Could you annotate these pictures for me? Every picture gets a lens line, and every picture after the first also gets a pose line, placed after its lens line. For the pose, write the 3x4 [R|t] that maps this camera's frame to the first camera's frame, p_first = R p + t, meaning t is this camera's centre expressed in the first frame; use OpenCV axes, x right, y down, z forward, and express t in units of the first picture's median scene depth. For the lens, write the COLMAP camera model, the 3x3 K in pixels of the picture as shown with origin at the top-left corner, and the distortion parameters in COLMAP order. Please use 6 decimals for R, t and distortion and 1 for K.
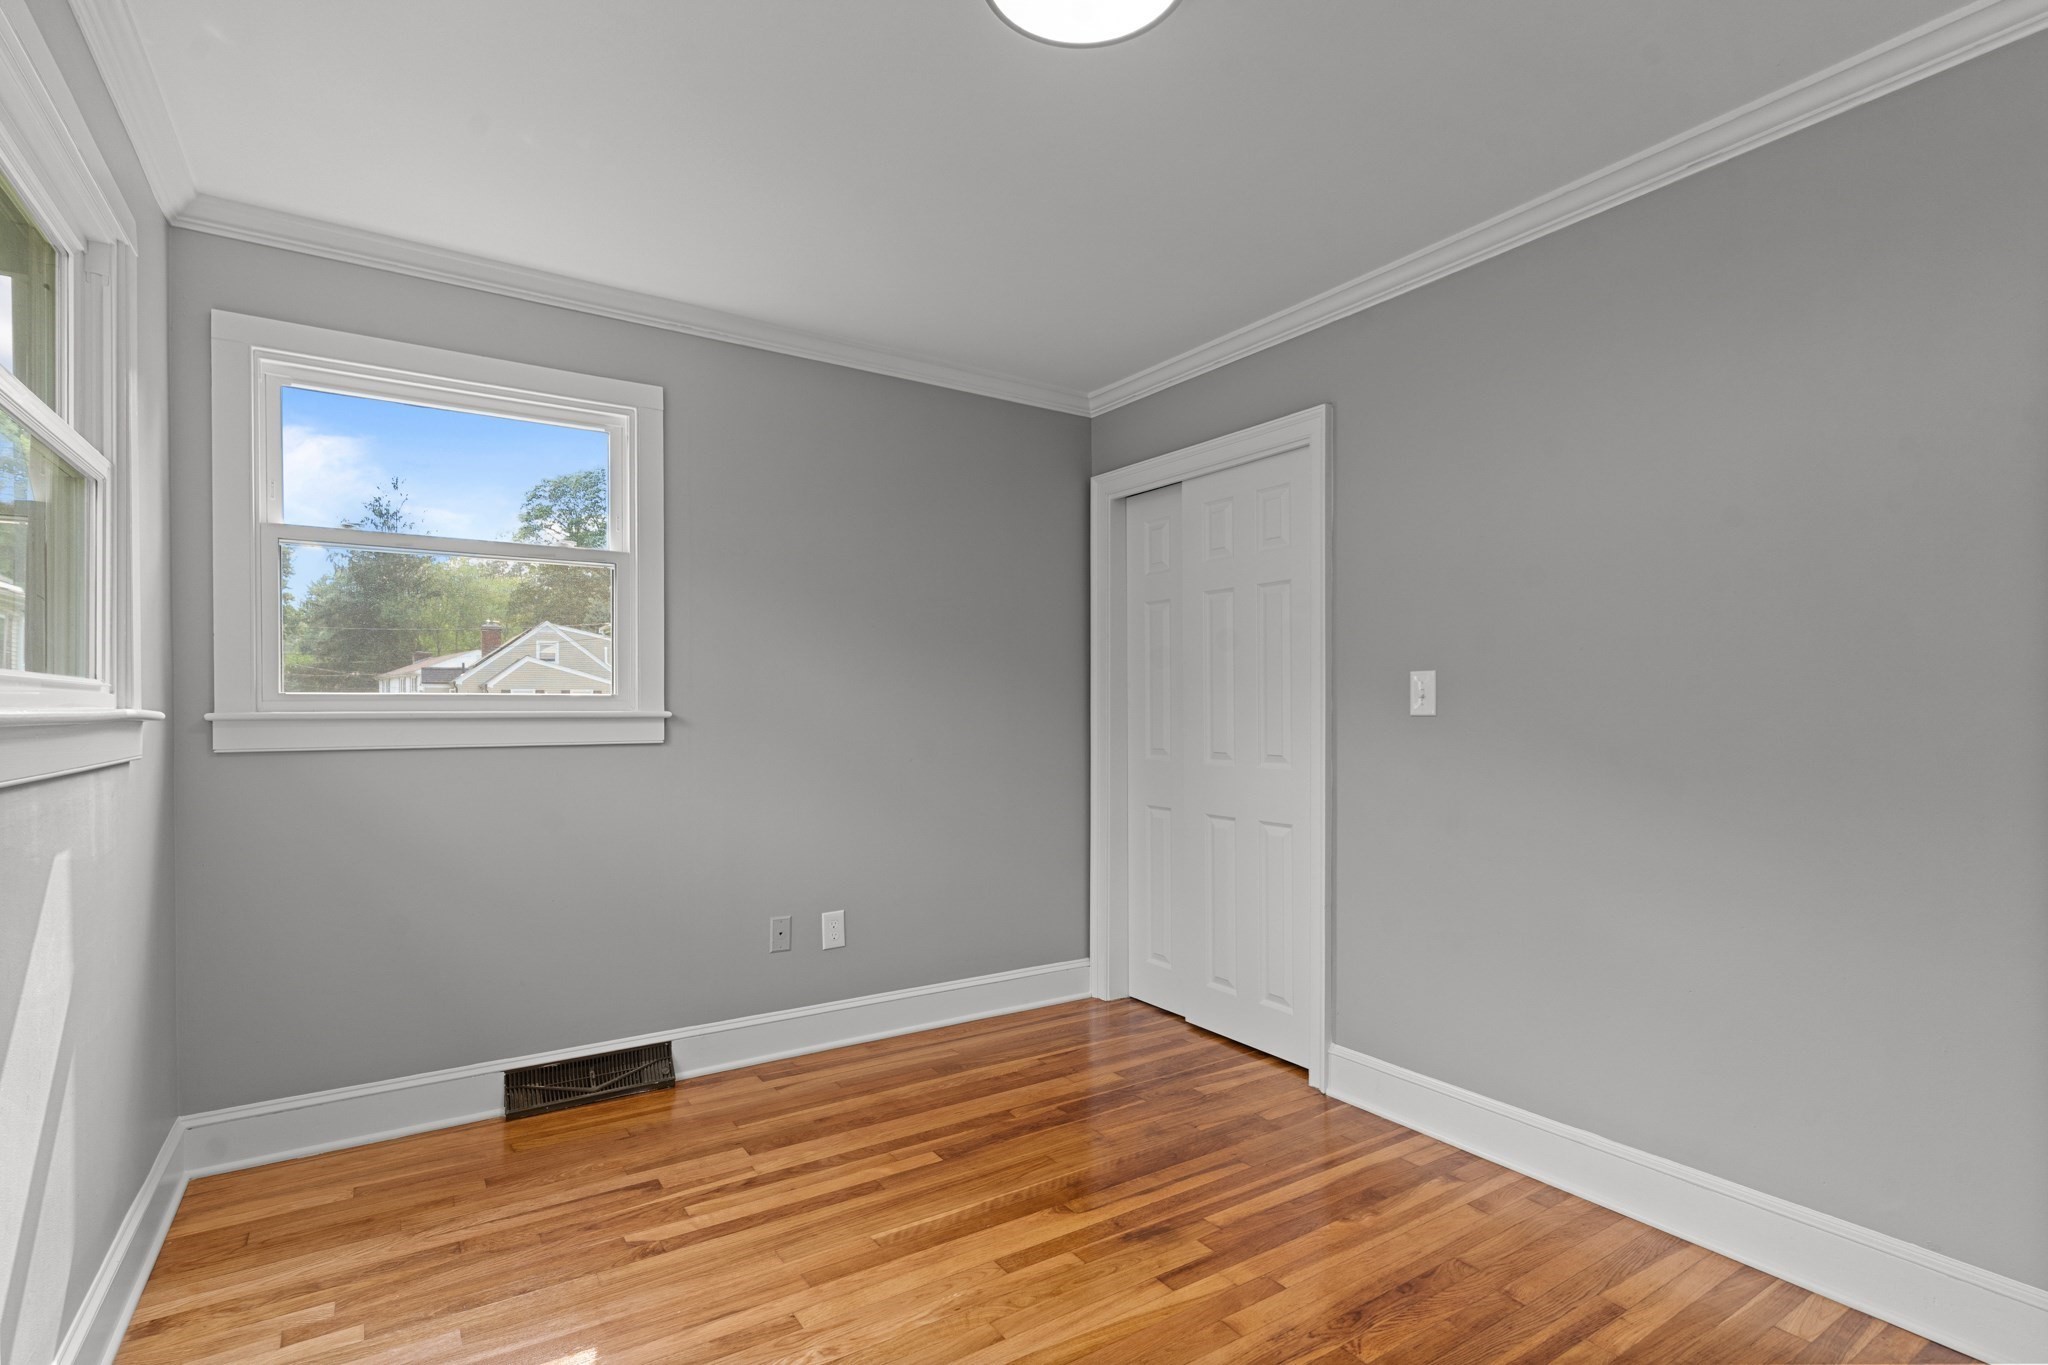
lens RADIAL K [[996.7, 0, 1028.4], [0, 996.7, 705.0], [0, 0, 1]] dist [0.001259, -0.000073]
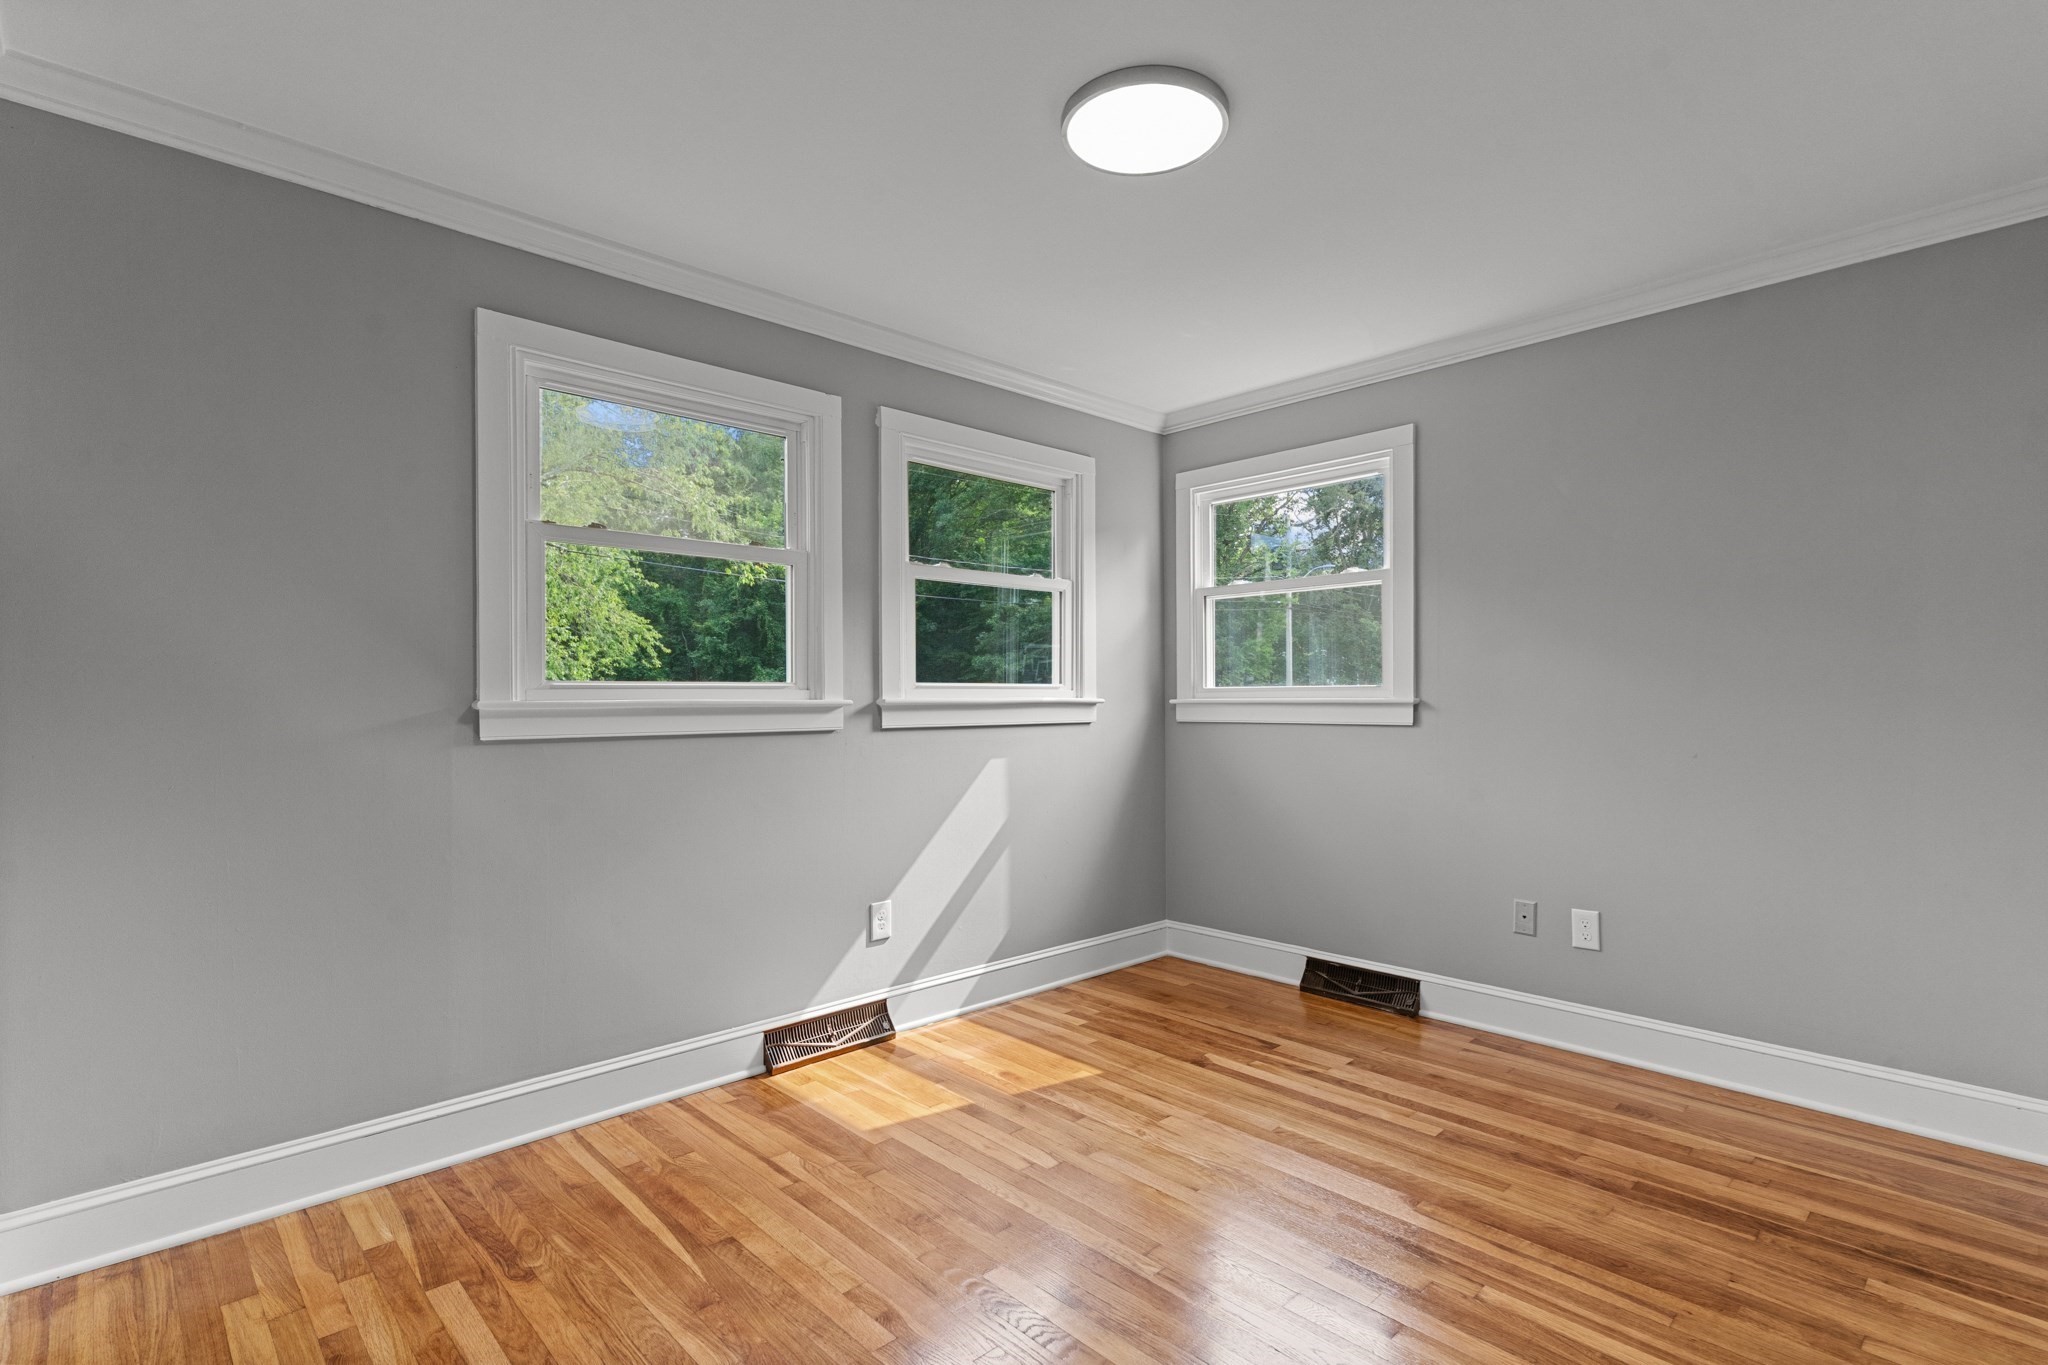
lens RADIAL K [[991.1, 0, 1000.2], [0, 991.1, 718.8], [0, 0, 1]] dist [0.012536, -0.000909]
pose [[0.146142, 0.019316, -0.989075, 0.787209], [0.007535, 0.999759, 0.020638, 0.002692], [0.989235, -0.010469, 0.145961, 0.380775]]
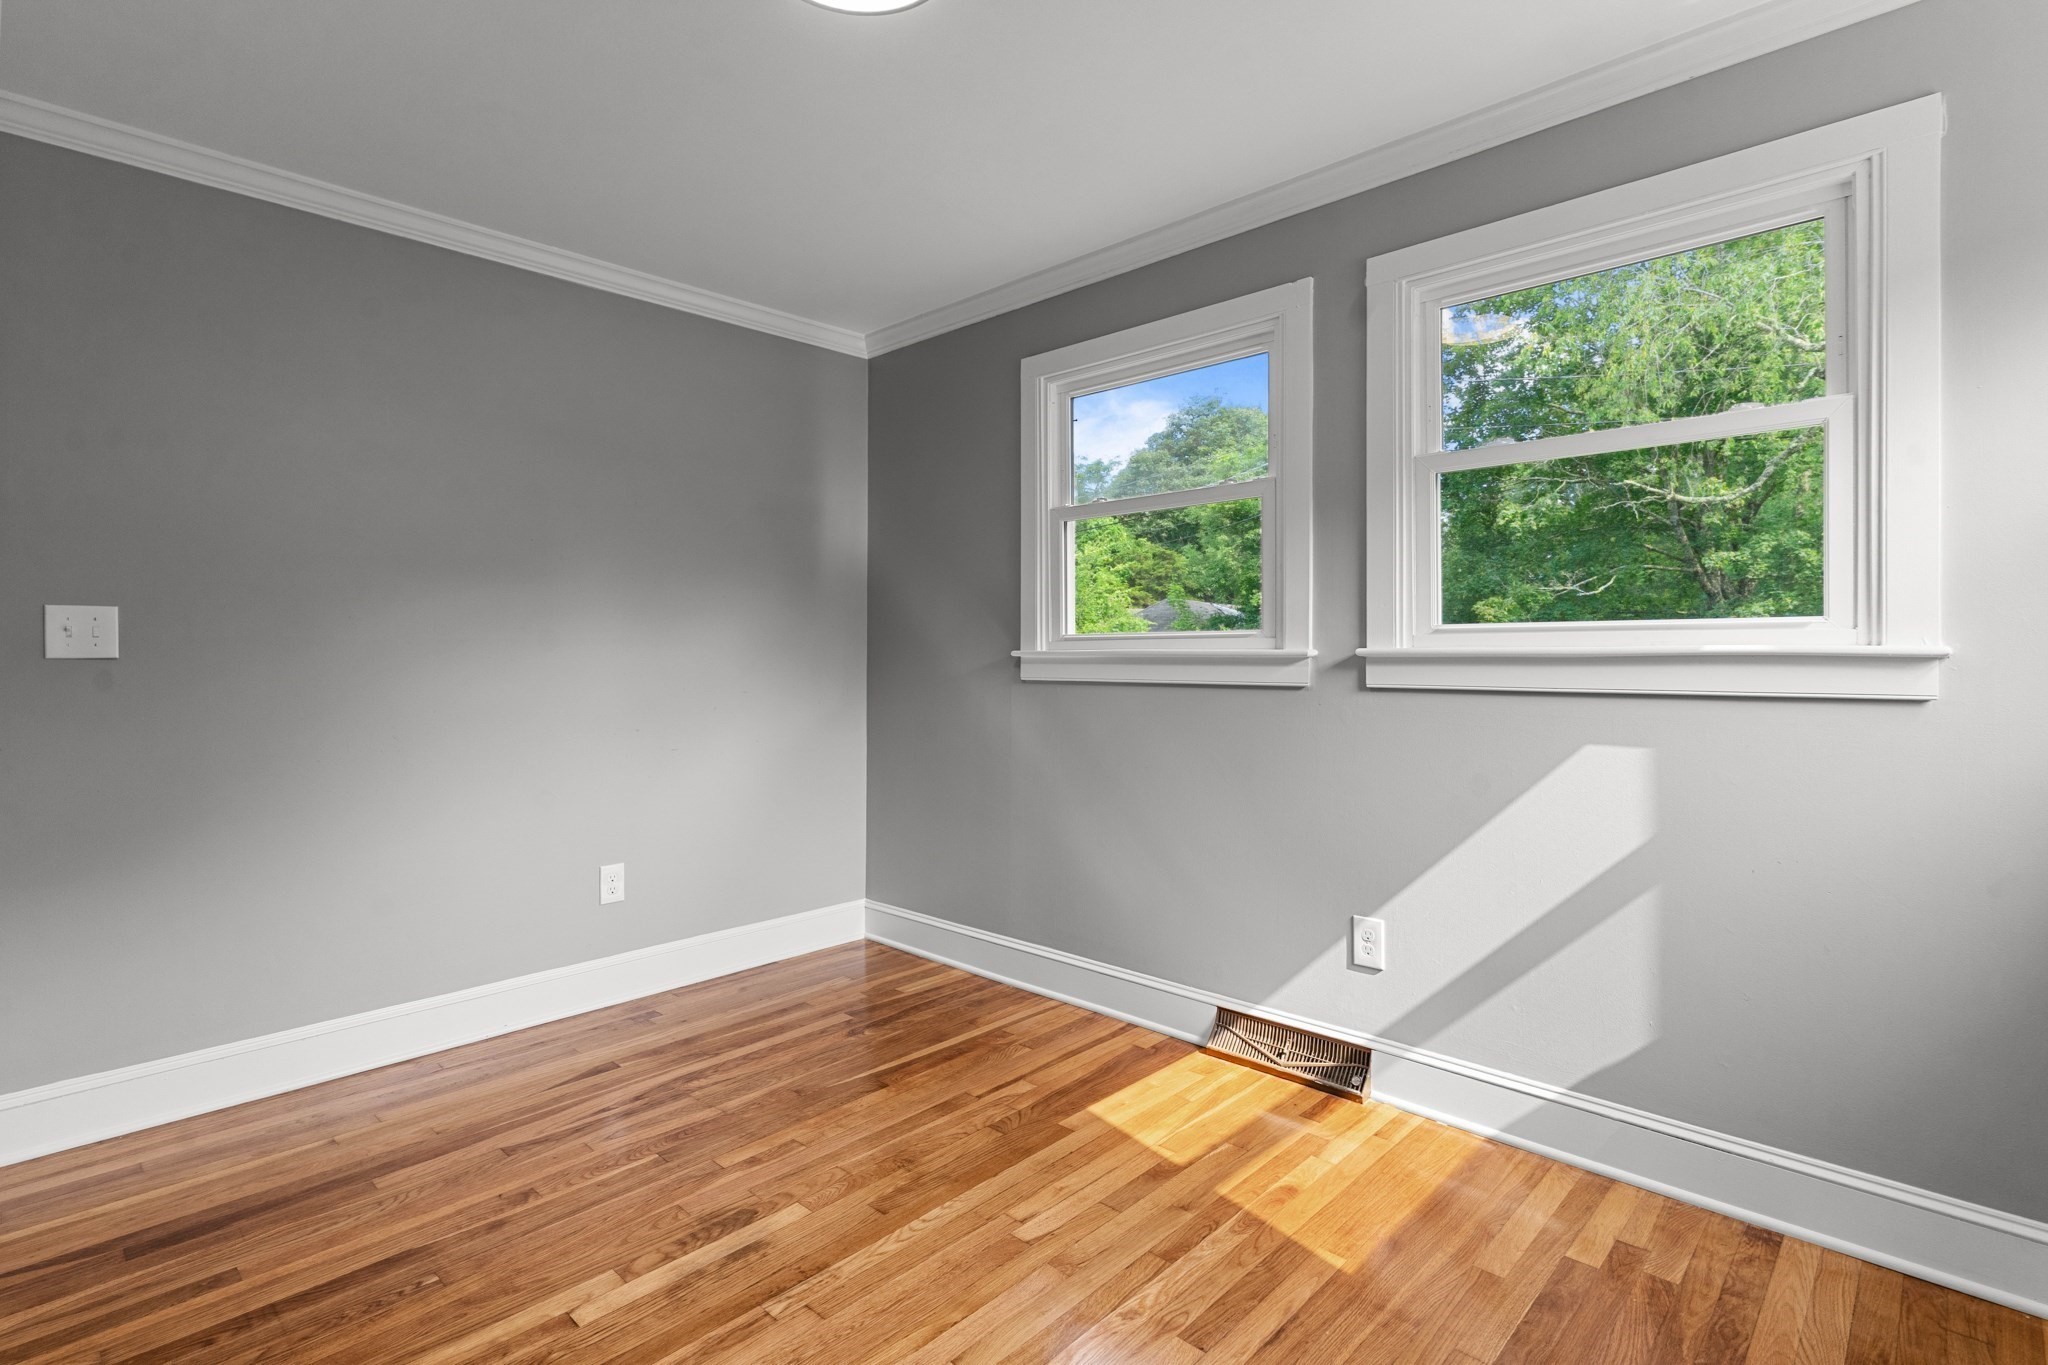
lens RADIAL K [[983.5, 0, 1021.5], [0, 983.5, 651.9], [0, 0, 1]] dist [0.009779, 0.000418]
pose [[-0.978404, 0.004785, -0.206647, 0.061867], [0.005747, 0.999975, -0.004054, 0.007661], [0.206623, -0.005154, -0.978407, 1.245724]]
